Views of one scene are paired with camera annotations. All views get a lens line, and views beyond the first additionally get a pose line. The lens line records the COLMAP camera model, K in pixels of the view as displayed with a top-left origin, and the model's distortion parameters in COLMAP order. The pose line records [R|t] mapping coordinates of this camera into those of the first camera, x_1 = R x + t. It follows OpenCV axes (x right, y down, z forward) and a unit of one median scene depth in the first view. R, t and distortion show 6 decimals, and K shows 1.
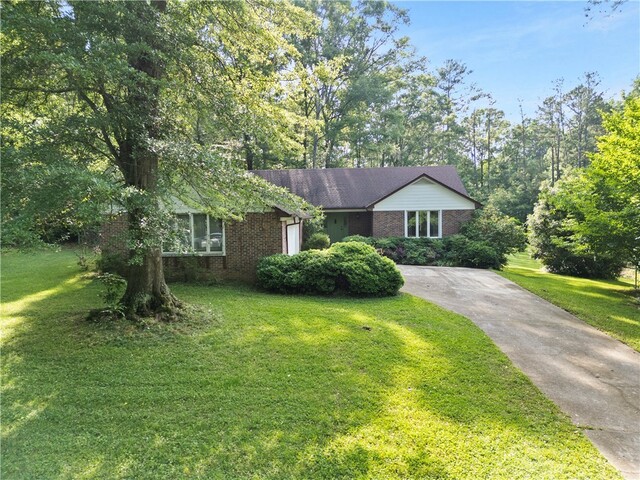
lens RADIAL K [[455.5, 0, 322.8], [0, 455.5, 236.9], [0, 0, 1]] dist [0.042618, -0.017577]
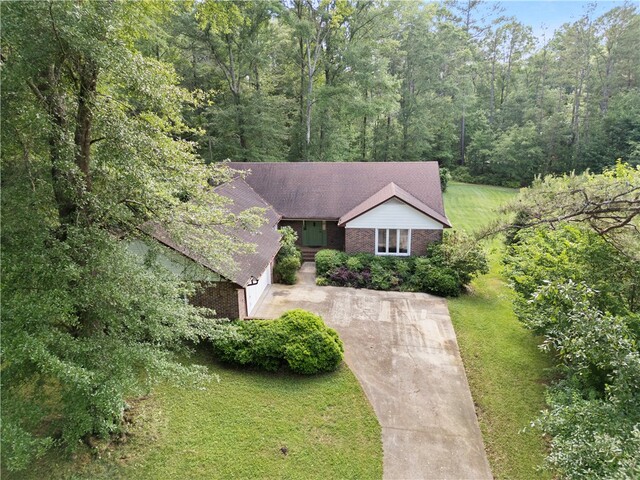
lens RADIAL K [[455.5, 0, 322.4], [0, 455.5, 244.6], [0, 0, 1]] dist [0.042618, -0.017577]
pose [[0.999034, 0.019288, -0.039482, 0.108781], [-0.009588, 0.972551, 0.232494, -0.281017], [0.042883, -0.231891, 0.971796, -0.015443]]
